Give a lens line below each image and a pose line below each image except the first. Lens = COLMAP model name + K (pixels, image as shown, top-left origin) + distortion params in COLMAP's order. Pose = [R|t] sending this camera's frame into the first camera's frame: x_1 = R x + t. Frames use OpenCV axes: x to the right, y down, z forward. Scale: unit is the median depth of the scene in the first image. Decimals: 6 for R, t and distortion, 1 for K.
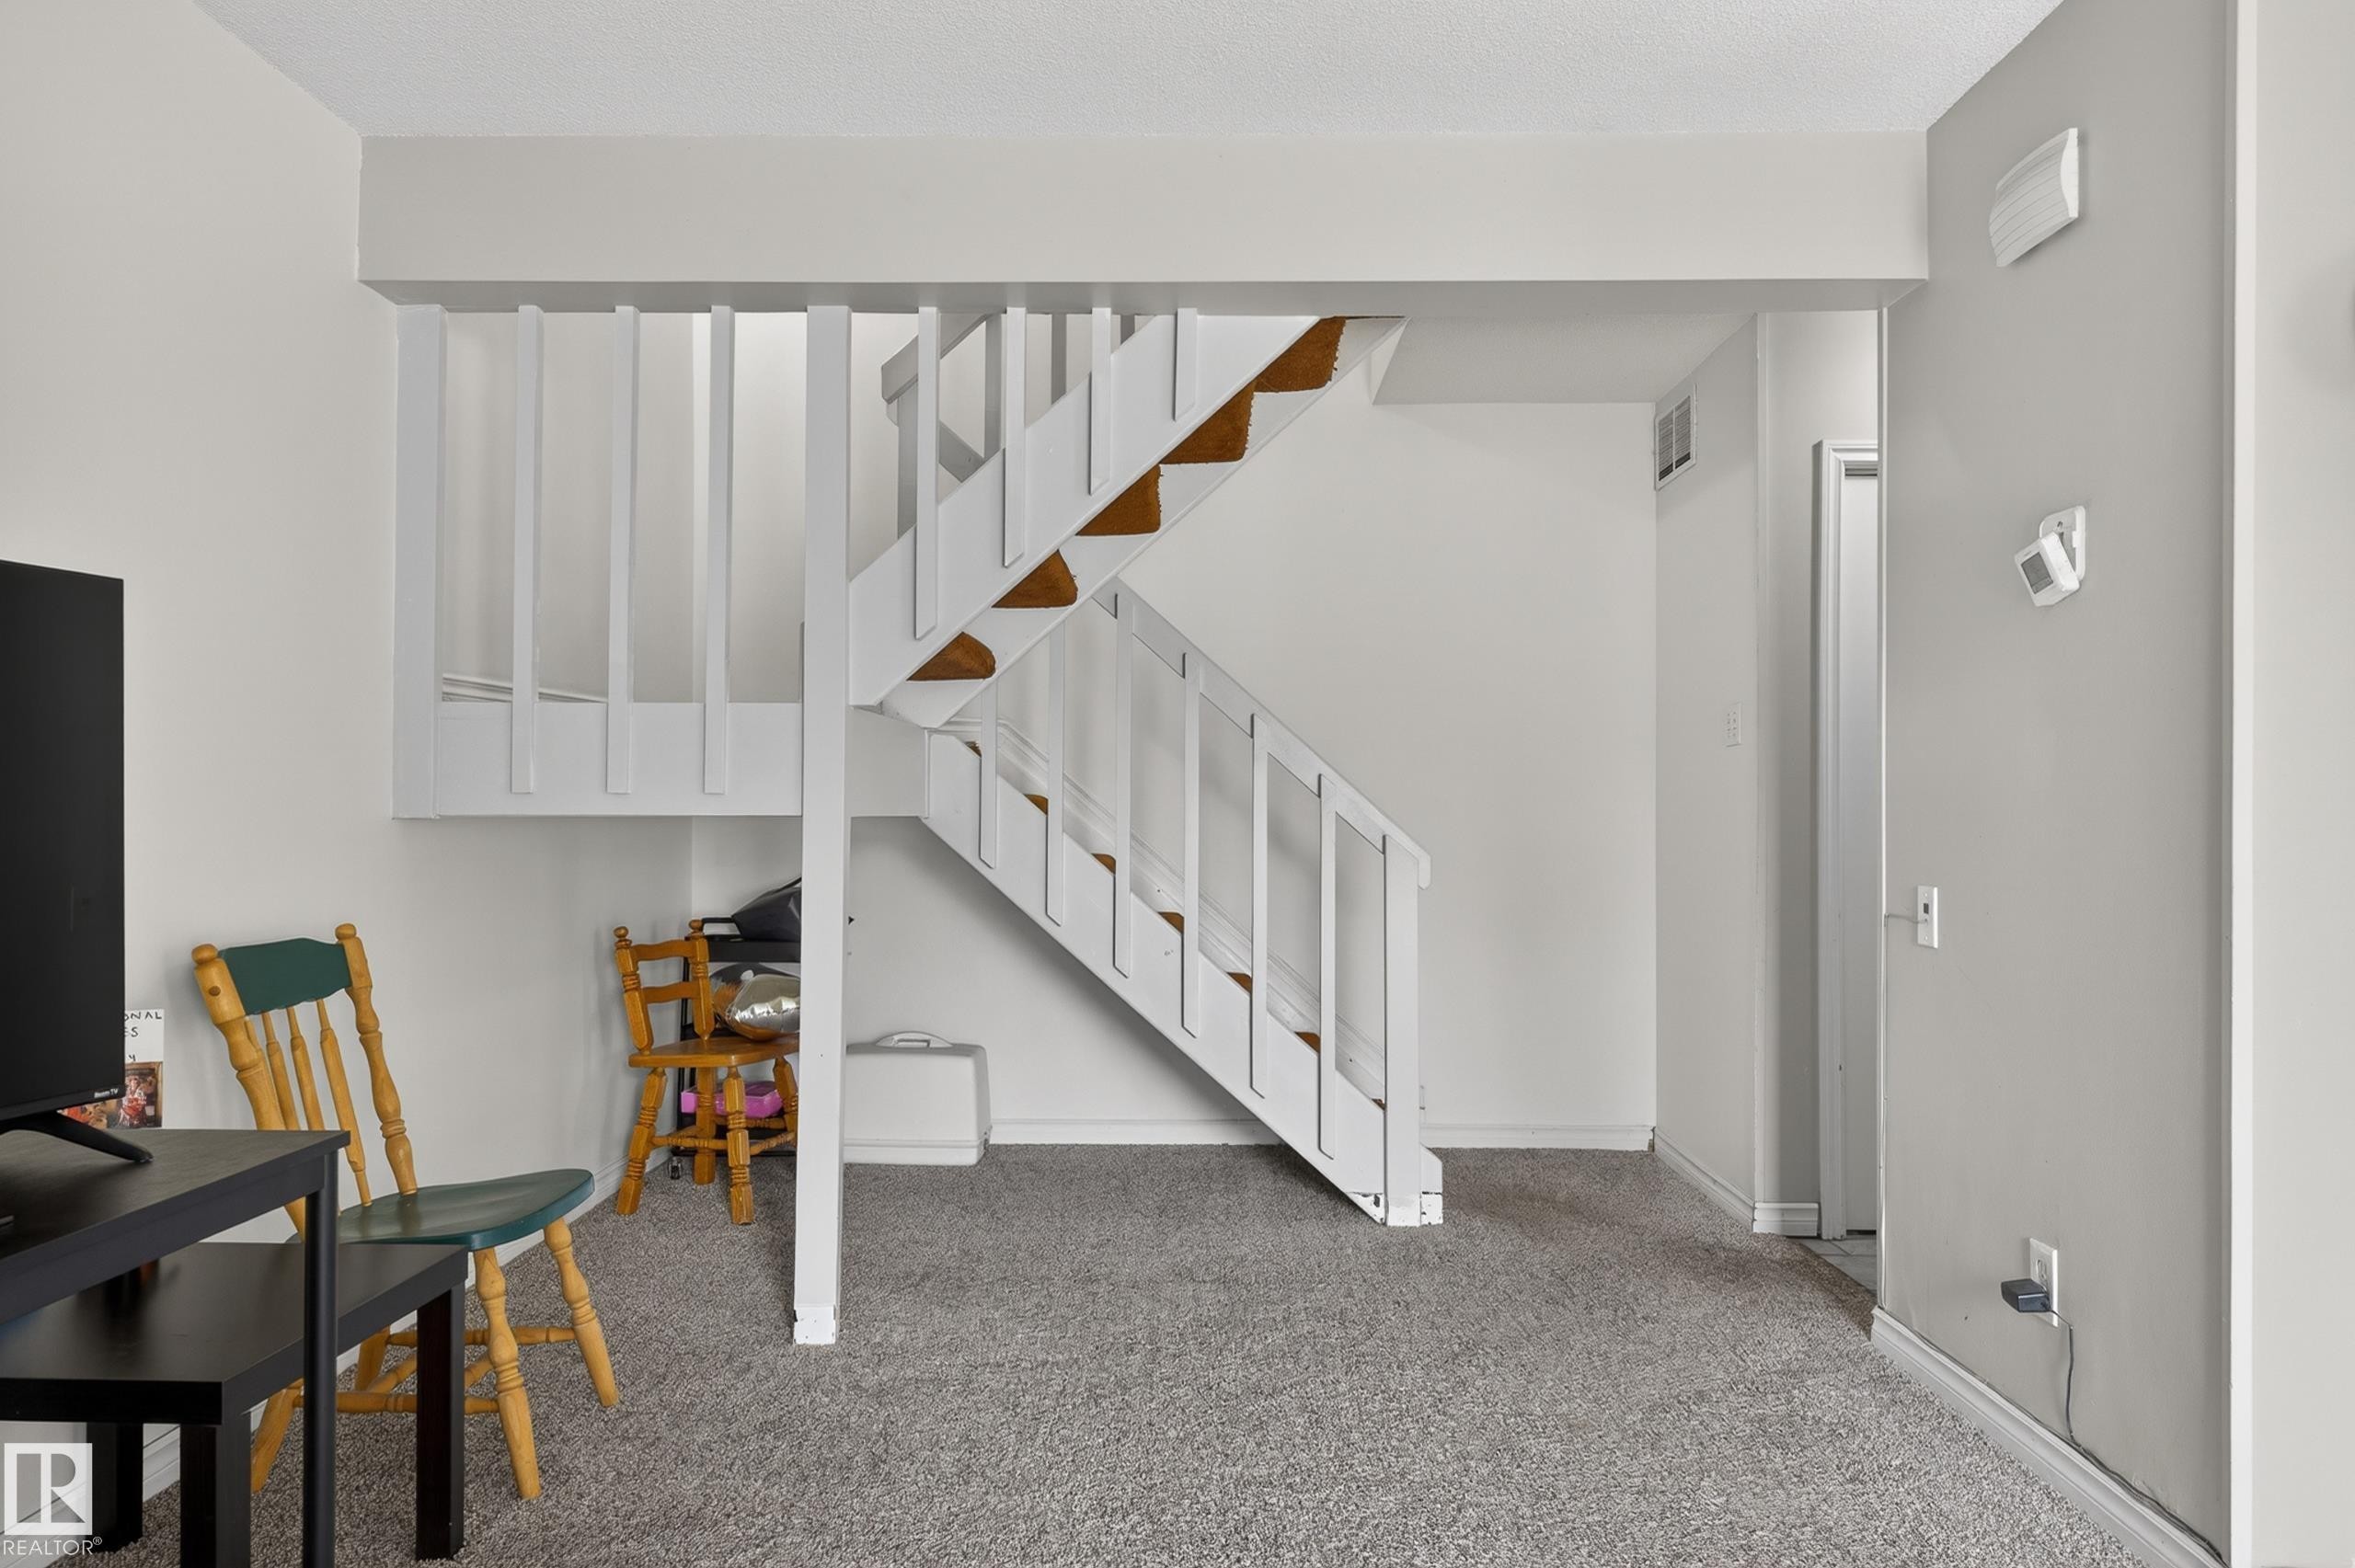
lens RADIAL K [[1557.3, 0, 1171.0], [0, 1557.3, 789.7], [0, 0, 1]] dist [0.008476, -0.000237]
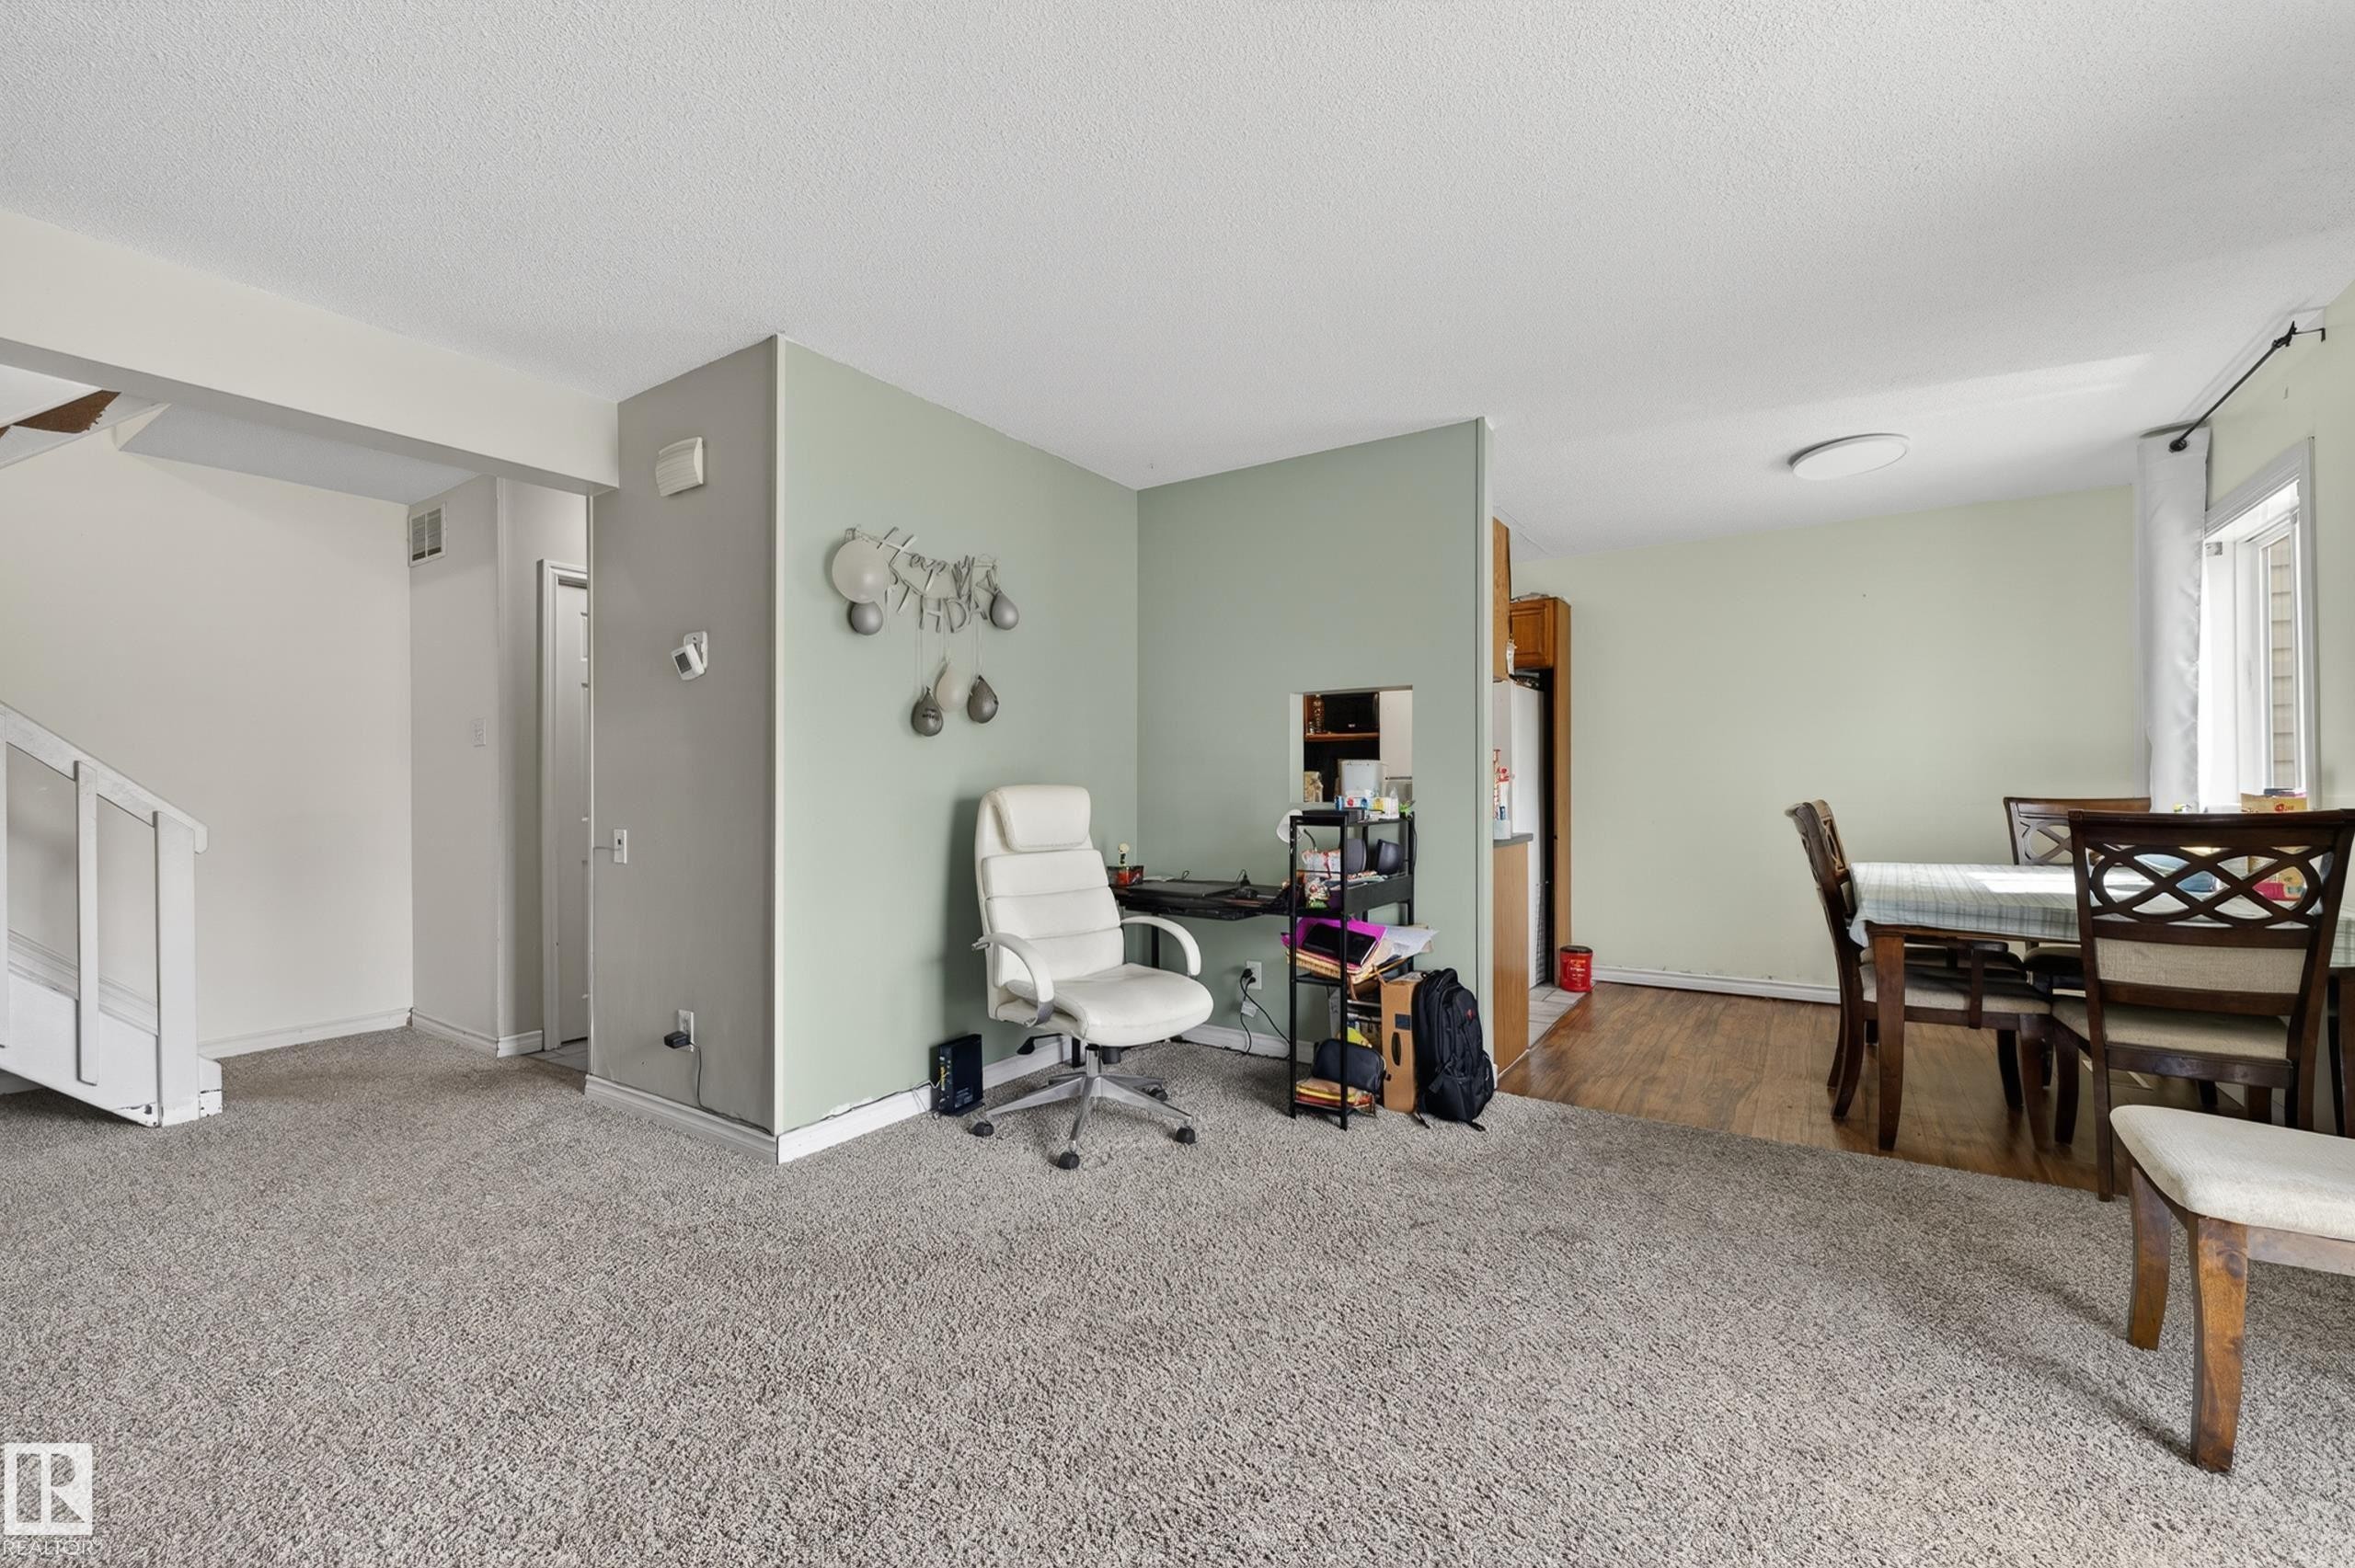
lens RADIAL K [[973.1, 0, 1177.5], [0, 973.1, 784.0], [0, 0, 1]] dist [0.000163, -0.000184]
pose [[0.539393, -0.004726, 0.842041, -0.091614], [-0.001204, 0.999979, 0.006384, 0.001828], [-0.842053, -0.004457, 0.539376, -0.115594]]
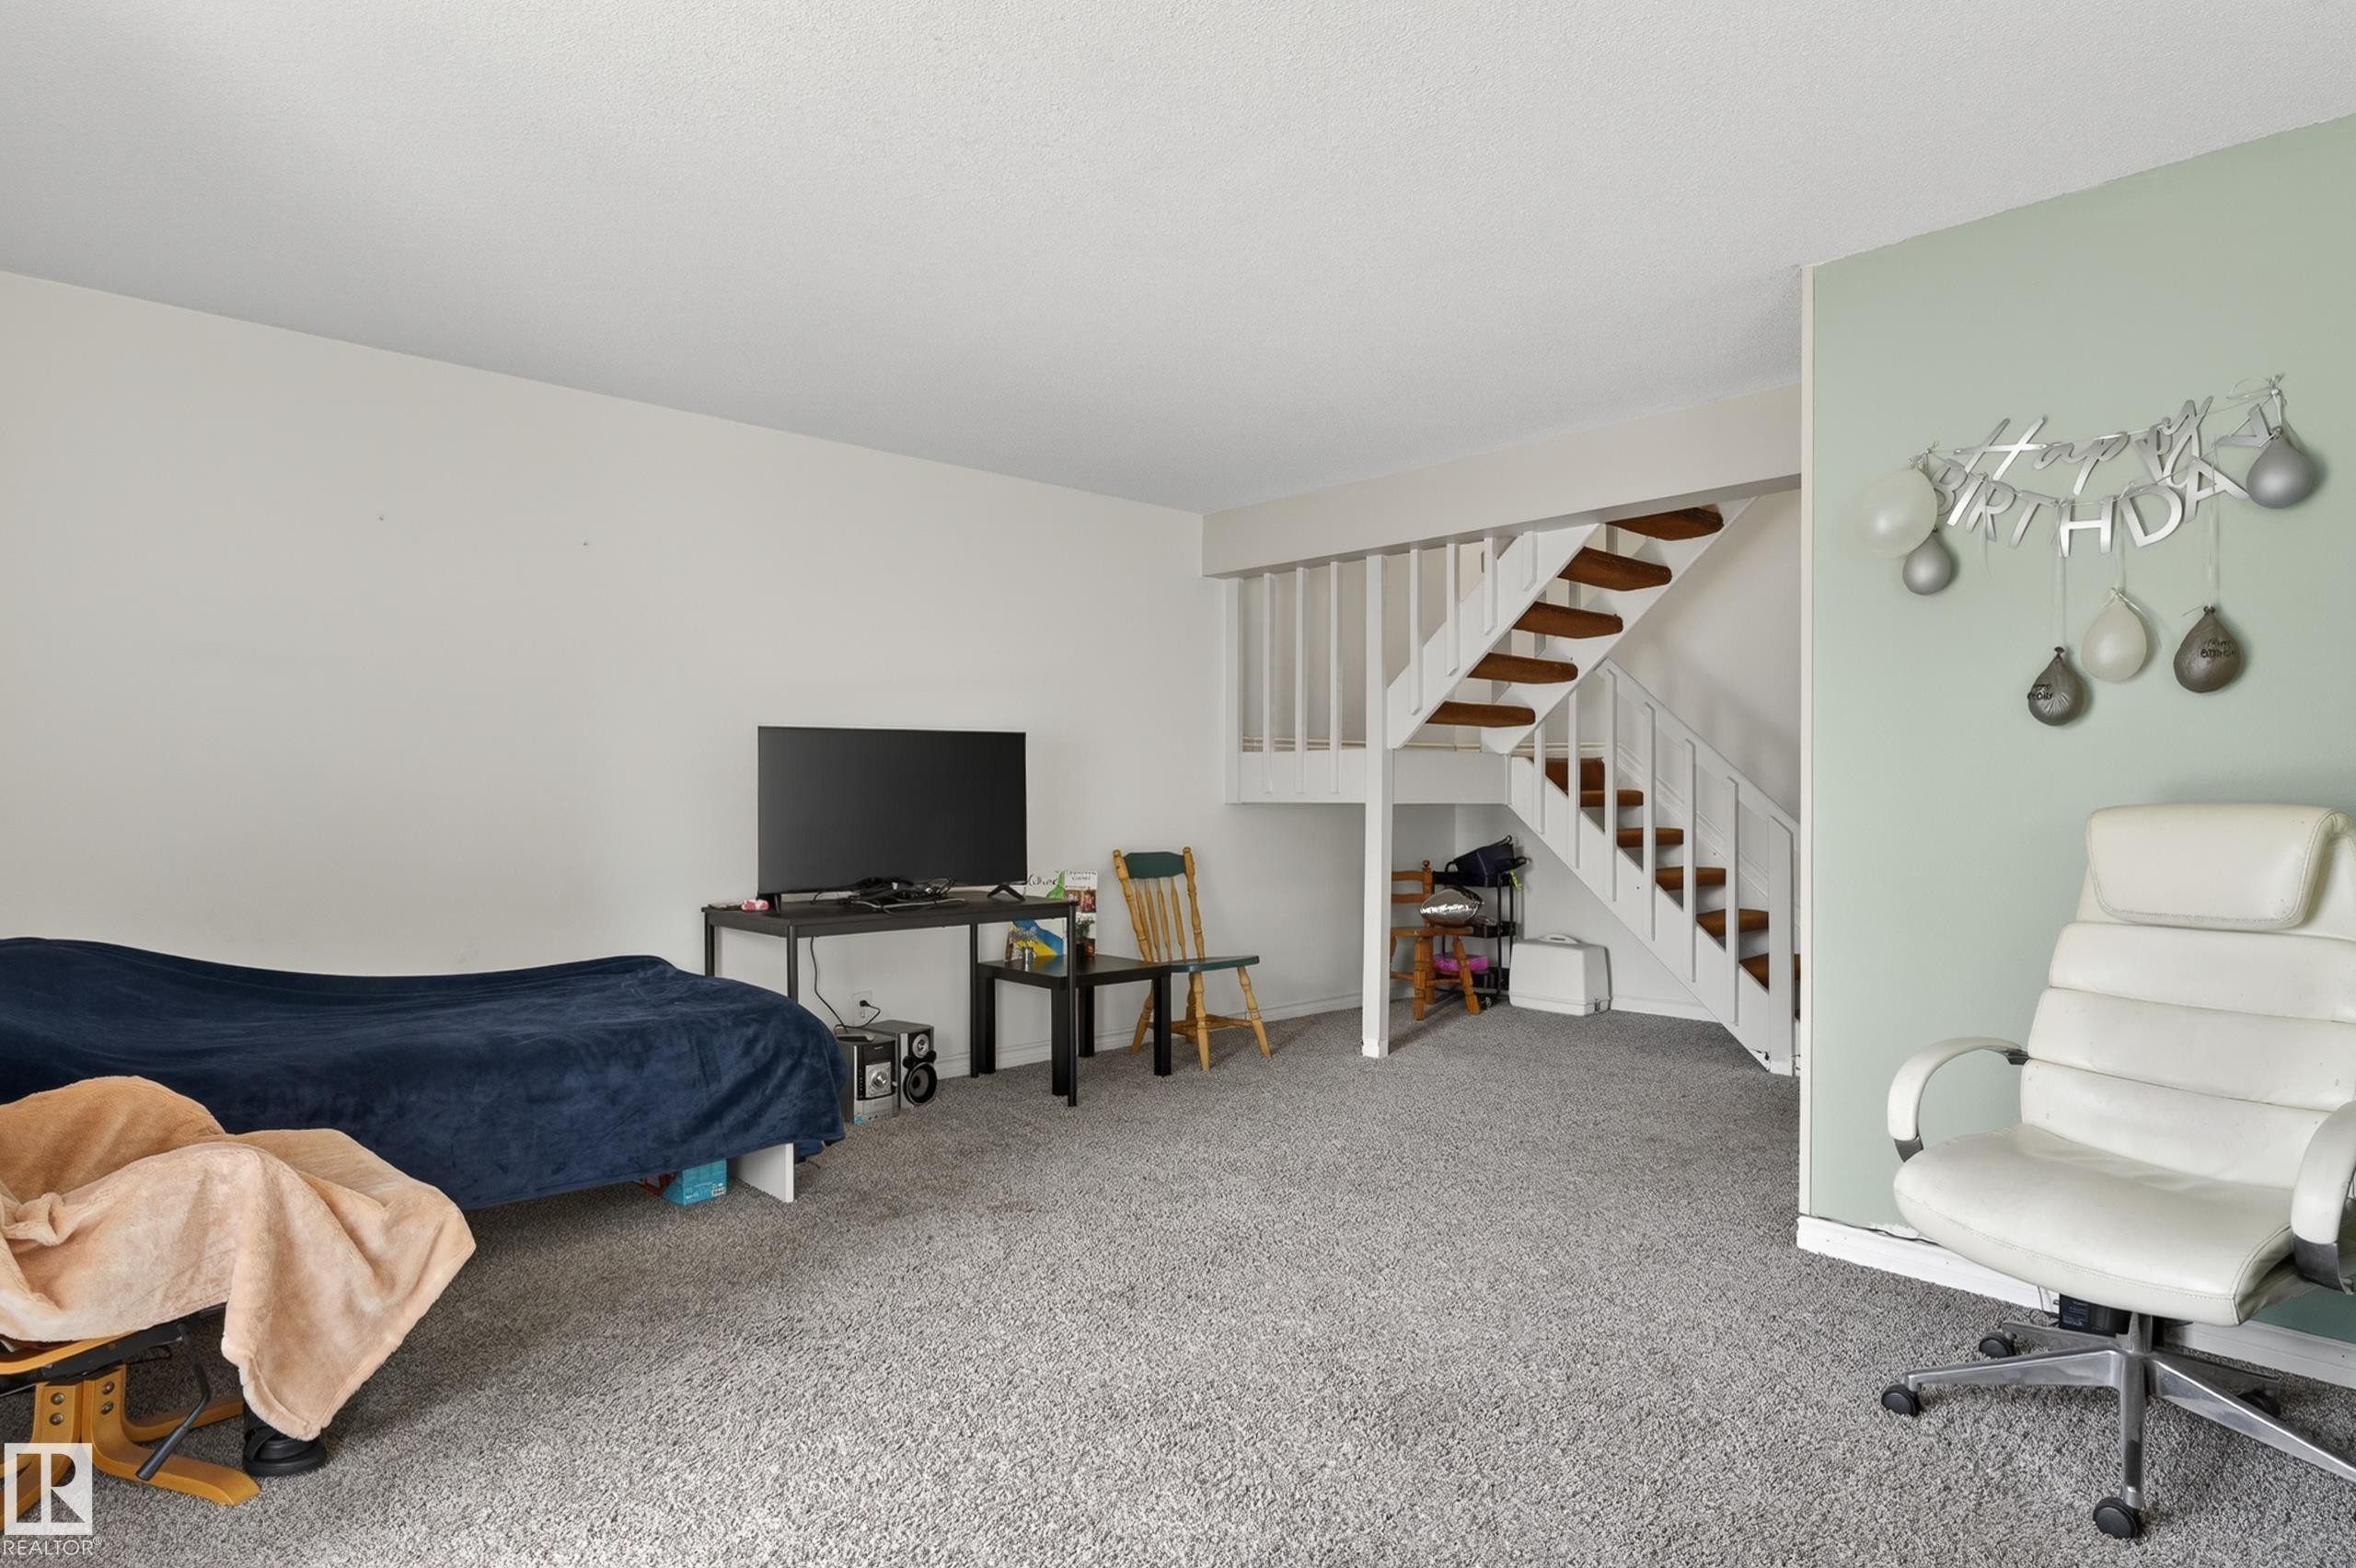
lens RADIAL K [[1276.5, 0, 1178.0], [0, 1276.5, 784.0], [0, 0, 1]] dist [0.001044, 0.000240]
pose [[0.698794, -0.009652, -0.715257, 0.764473], [0.010572, 0.999939, -0.003166, -0.005924], [0.715244, -0.005349, 0.698854, -0.348209]]
